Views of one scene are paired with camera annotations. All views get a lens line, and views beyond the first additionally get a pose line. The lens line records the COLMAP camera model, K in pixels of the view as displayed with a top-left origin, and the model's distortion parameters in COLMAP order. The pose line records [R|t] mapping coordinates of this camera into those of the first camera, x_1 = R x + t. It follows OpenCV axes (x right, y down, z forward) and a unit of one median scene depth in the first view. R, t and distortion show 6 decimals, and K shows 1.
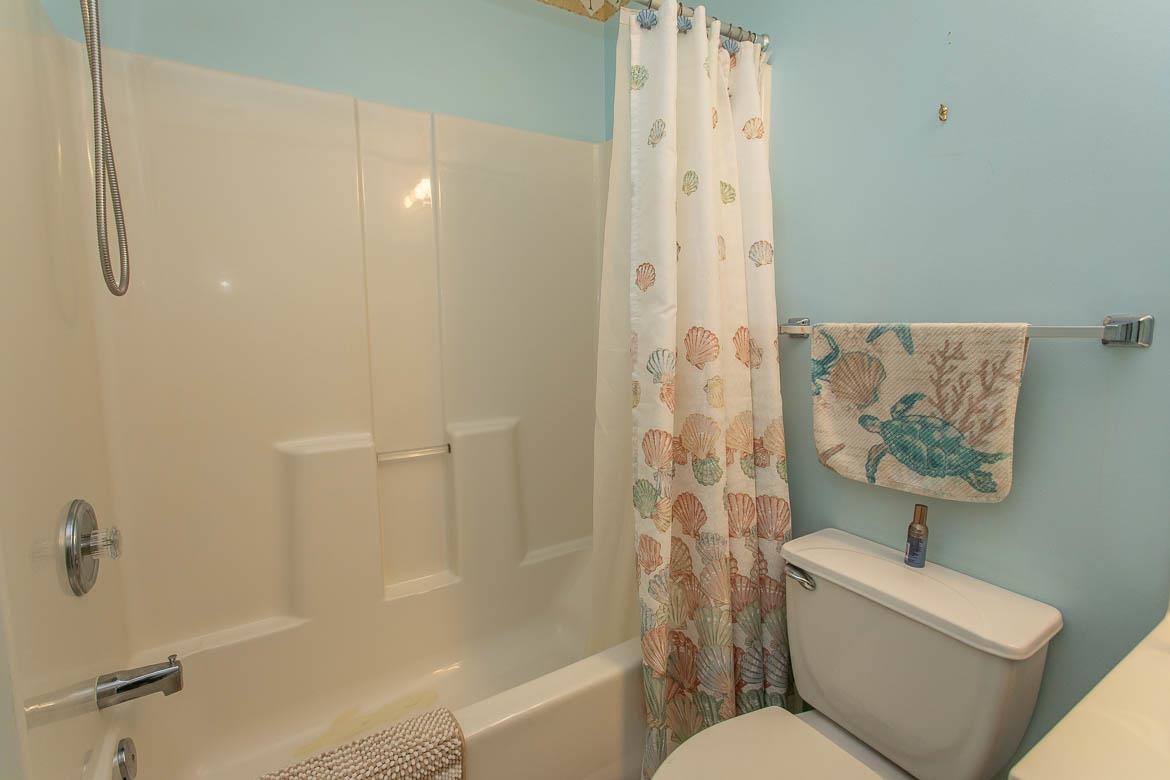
lens RADIAL K [[552.0, 0, 580.9], [0, 552.0, 389.3], [0, 0, 1]] dist [0.002664, 0.001374]
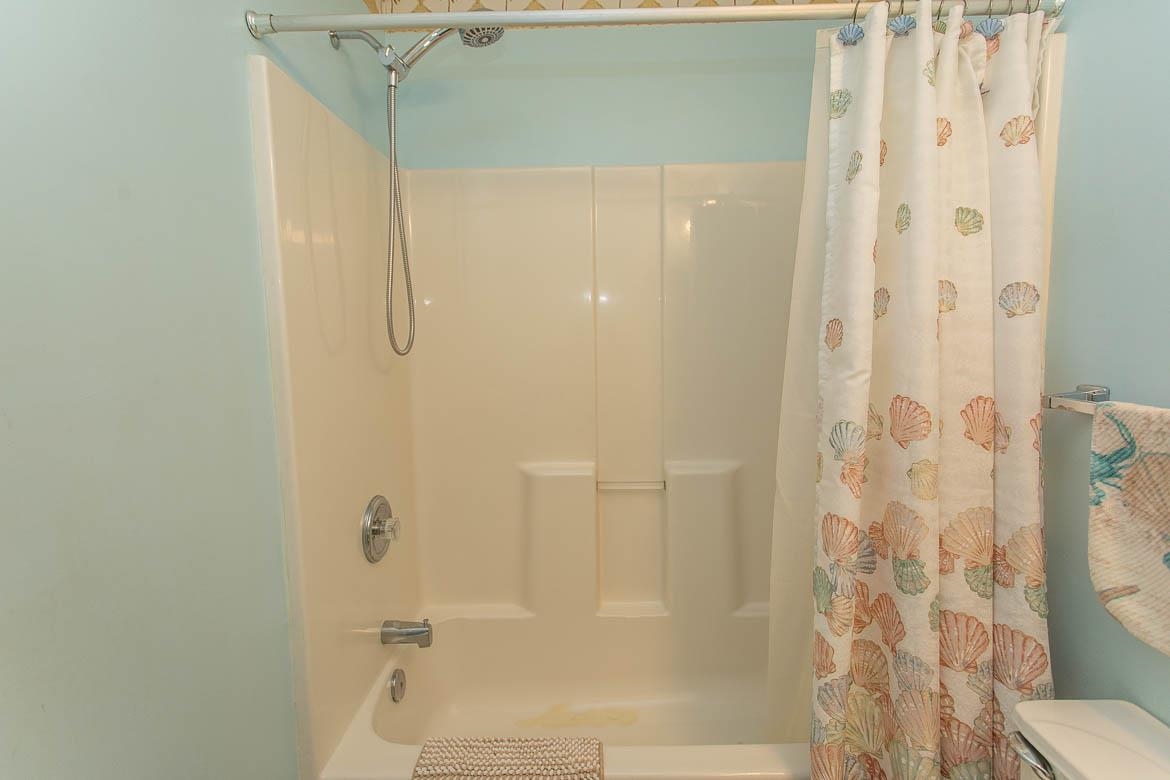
lens RADIAL K [[552.0, 0, 578.8], [0, 552.0, 389.2], [0, 0, 1]] dist [0.002664, 0.001374]
pose [[0.835768, 0.053141, -0.546506, 0.276176], [-0.055383, 0.998388, 0.012385, -0.114678], [0.546283, 0.019916, 0.837364, 0.069078]]
